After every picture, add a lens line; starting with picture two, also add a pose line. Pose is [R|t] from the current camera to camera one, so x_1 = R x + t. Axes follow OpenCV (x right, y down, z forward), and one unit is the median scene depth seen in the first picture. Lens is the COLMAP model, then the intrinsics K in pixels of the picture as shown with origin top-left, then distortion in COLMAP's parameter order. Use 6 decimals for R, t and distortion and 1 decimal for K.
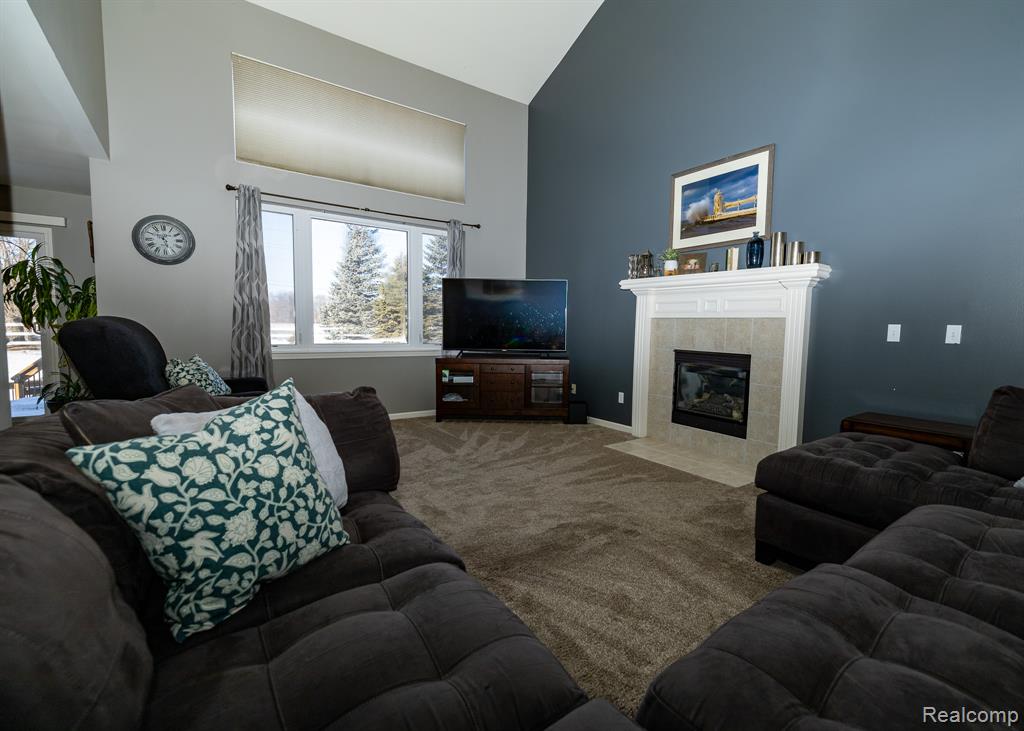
lens RADIAL K [[460.3, 0, 516.6], [0, 460.3, 358.9], [0, 0, 1]] dist [0.000724, 0.000419]
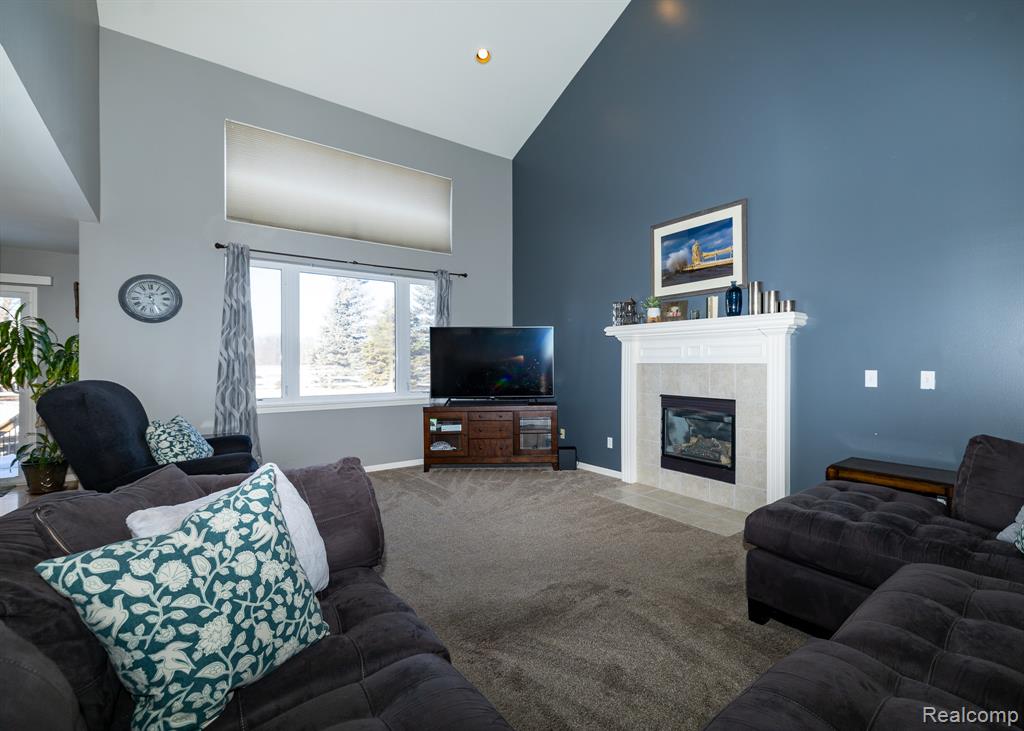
lens RADIAL K [[459.7, 0, 516.1], [0, 459.7, 362.1], [0, 0, 1]] dist [-0.000198, 0.000076]
pose [[0.999598, -0.016337, 0.023168, 0.005851], [0.018072, 0.996886, -0.076757, -0.030998], [-0.021842, 0.077144, 0.996781, -0.006147]]
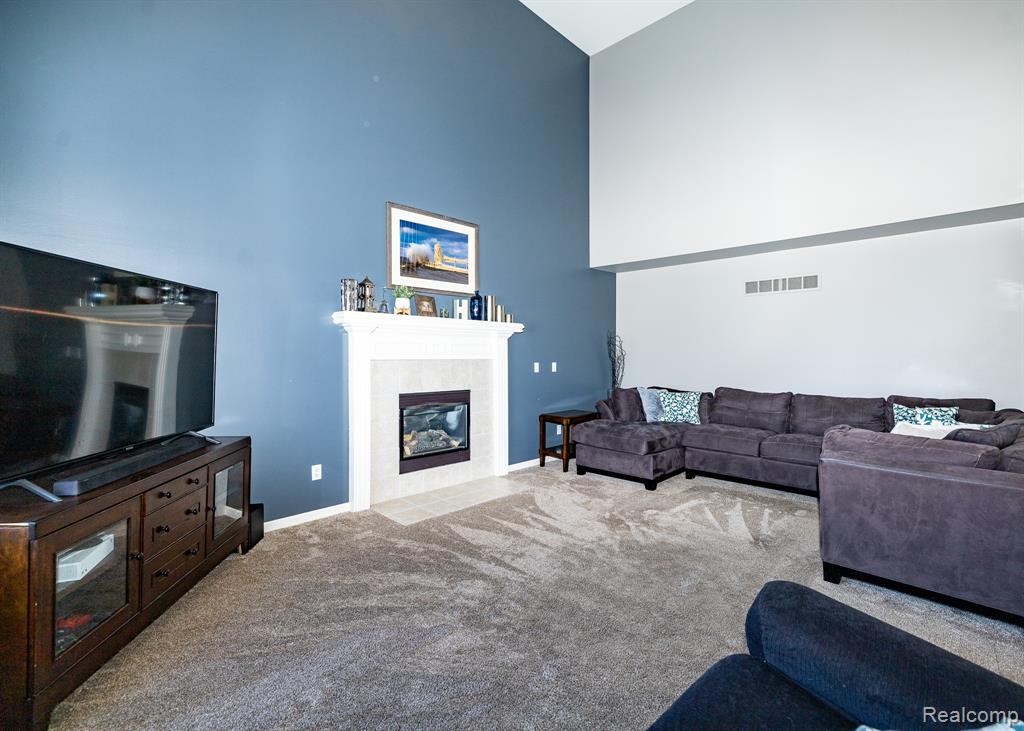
lens RADIAL K [[459.6, 0, 564.0], [0, 459.6, 363.8], [0, 0, 1]] dist [0.000104, 0.000117]
pose [[-0.232671, -0.037098, 0.971848, -0.973437], [0.068122, 0.996196, 0.054336, -0.169989], [-0.970167, 0.078847, -0.229259, 1.394895]]
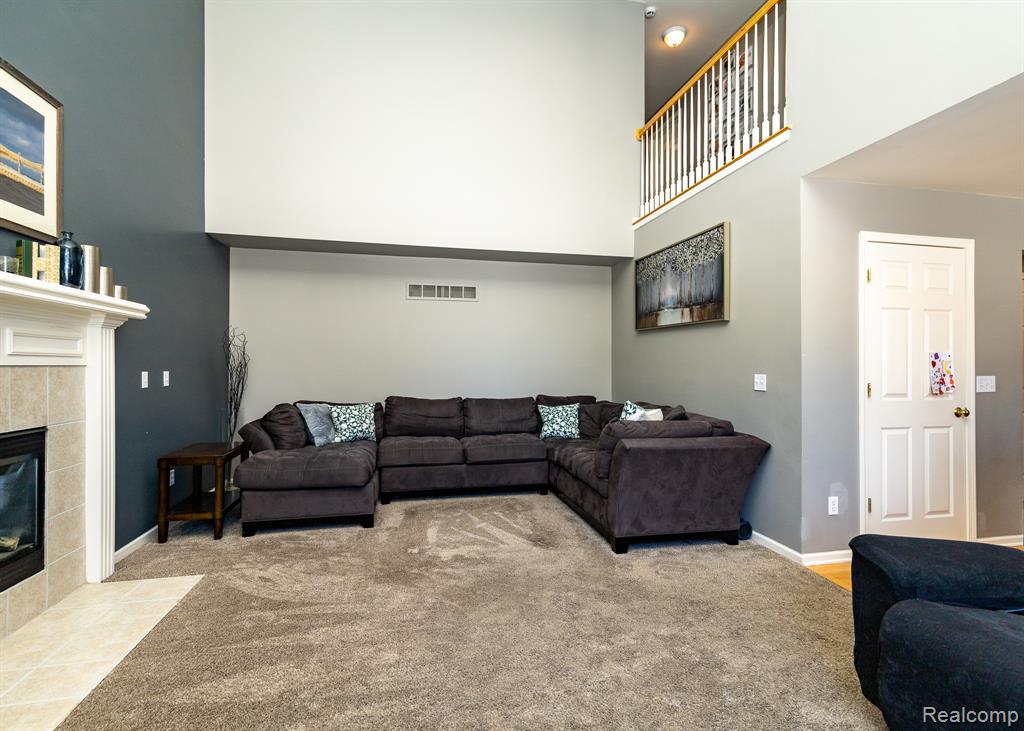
lens RADIAL K [[482.4, 0, 510.5], [0, 482.4, 362.6], [0, 0, 1]] dist [-0.001017, -0.000084]
pose [[-0.922250, -0.015975, 0.386263, -0.400209], [0.012672, 0.997360, 0.071505, -0.175442], [-0.386386, 0.070840, -0.919613, 1.809615]]
